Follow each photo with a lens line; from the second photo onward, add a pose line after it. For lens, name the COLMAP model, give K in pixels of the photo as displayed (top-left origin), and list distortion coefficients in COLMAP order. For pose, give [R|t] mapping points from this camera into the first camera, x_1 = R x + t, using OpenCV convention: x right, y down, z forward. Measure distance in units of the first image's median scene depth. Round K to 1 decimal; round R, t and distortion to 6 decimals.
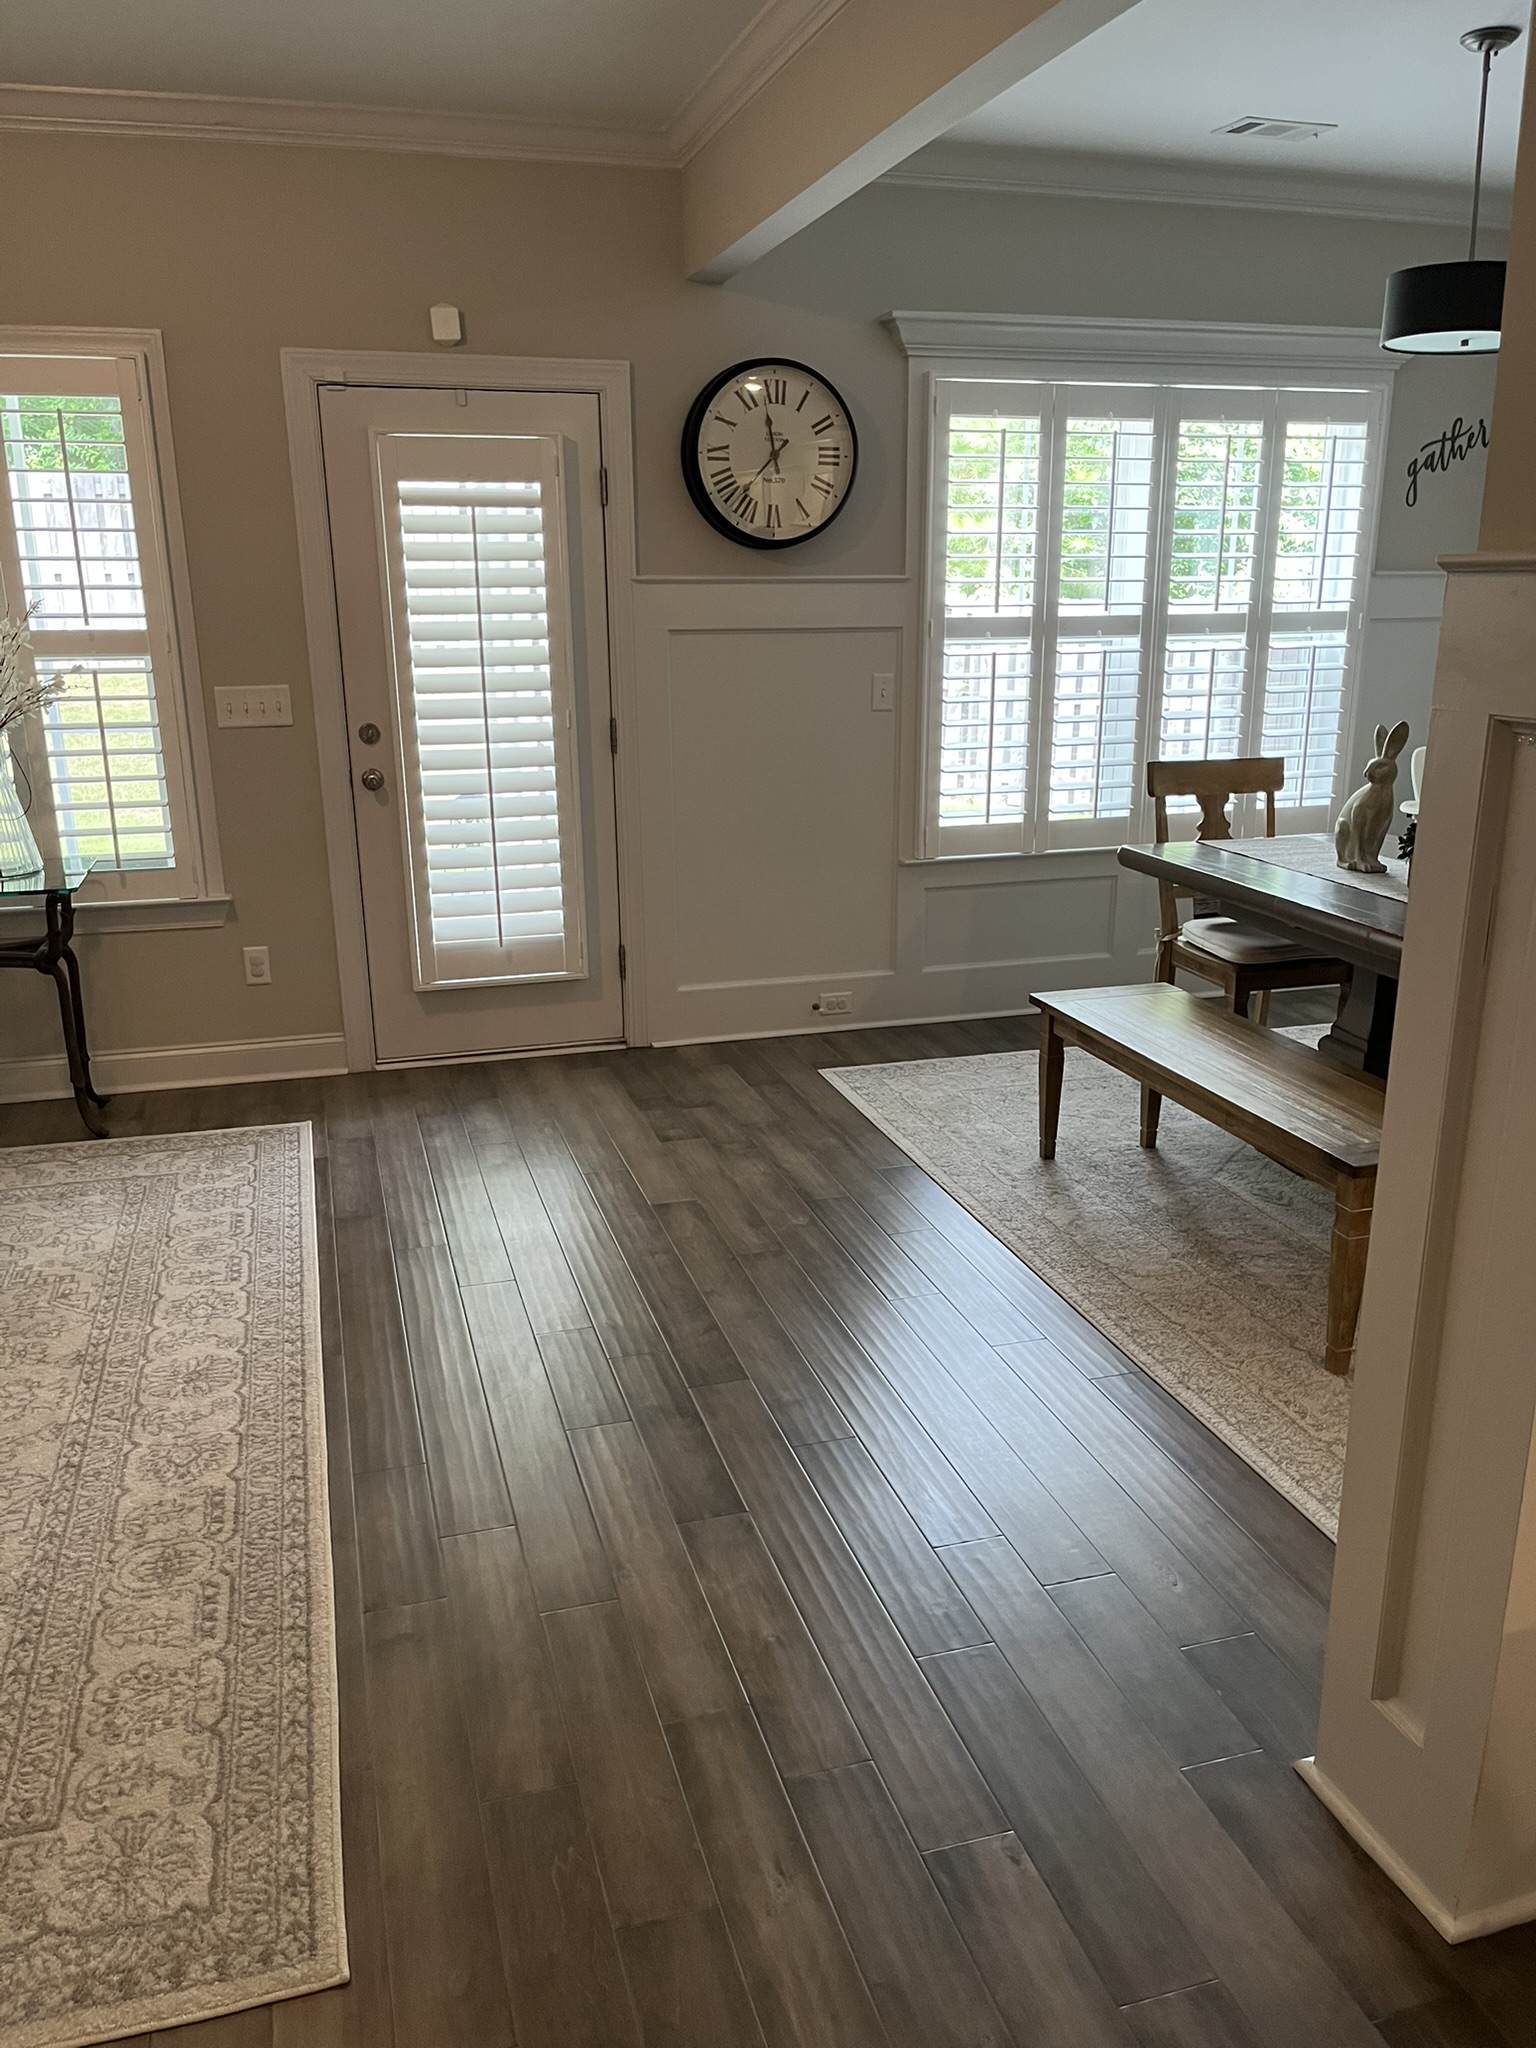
lens RADIAL K [[1545.0, 0, 773.5], [0, 1545.0, 1057.6], [0, 0, 1]] dist [0.045802, -0.073054]
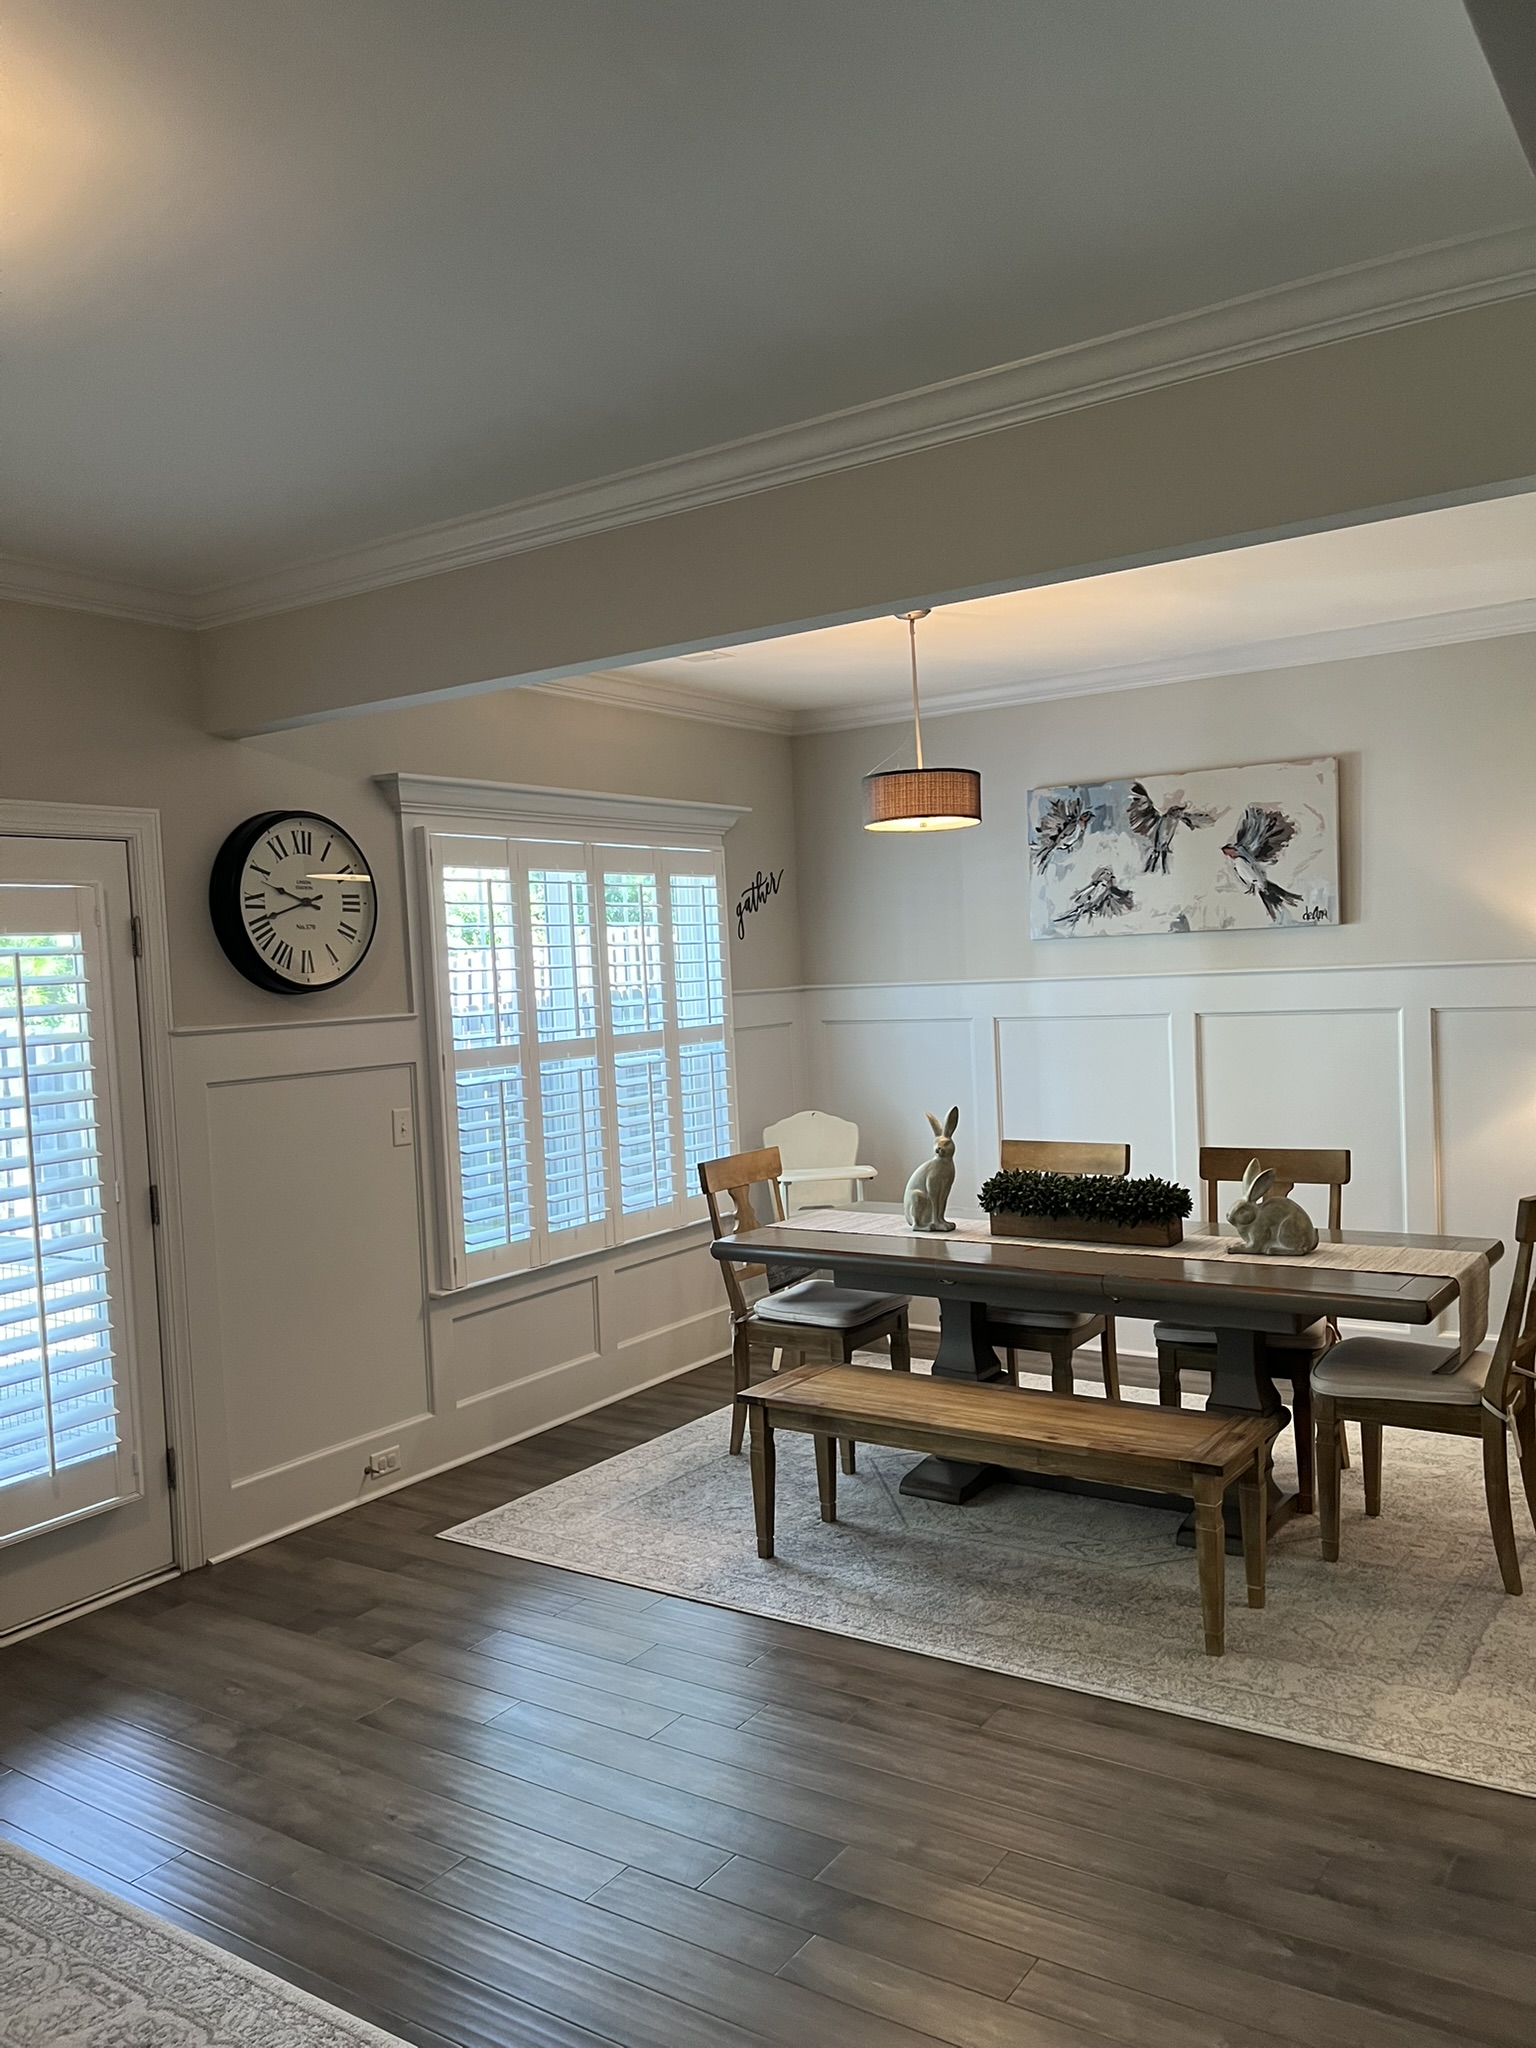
lens RADIAL K [[1545.0, 0, 766.5], [0, 1545.0, 1029.6], [0, 0, 1]] dist [0.045802, -0.073054]
pose [[0.771508, -0.056305, 0.633724, -0.433341], [0.226033, 0.955352, -0.190296, -0.066038], [-0.594714, 0.290057, 0.749788, 0.130255]]
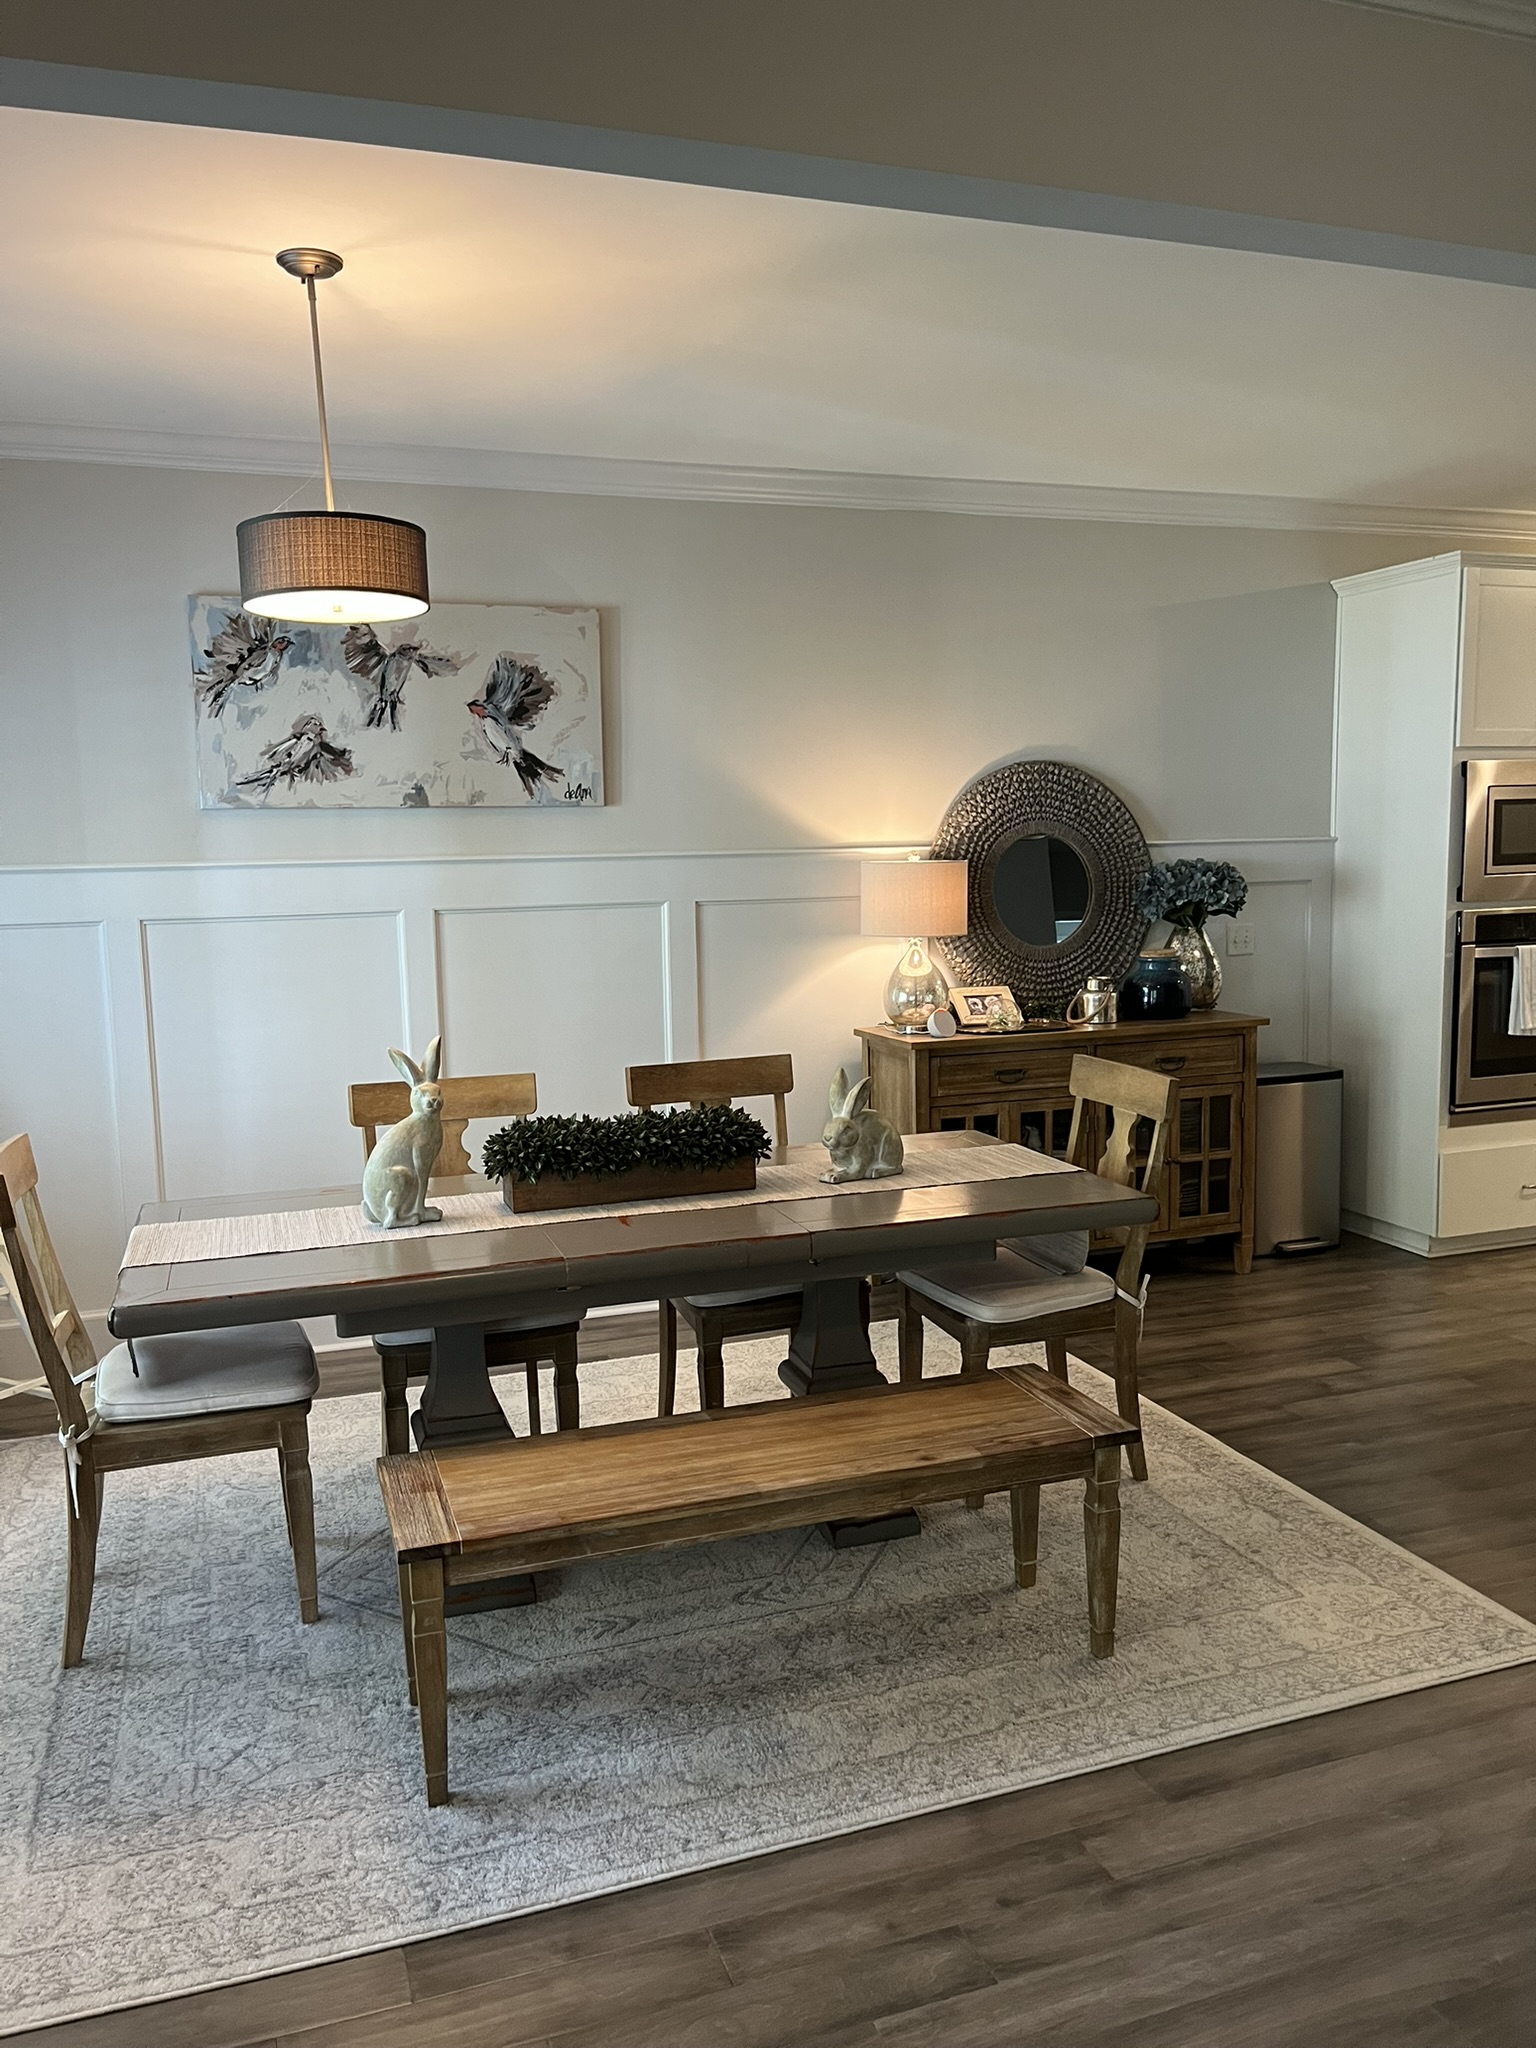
lens RADIAL K [[1545.0, 0, 776.7], [0, 1545.0, 1039.6], [0, 0, 1]] dist [0.045802, -0.073054]
pose [[-0.051206, -0.121078, 0.991321, -0.384709], [0.314578, 0.940138, 0.131076, -0.238257], [-0.947849, 0.318560, -0.010053, 0.746272]]
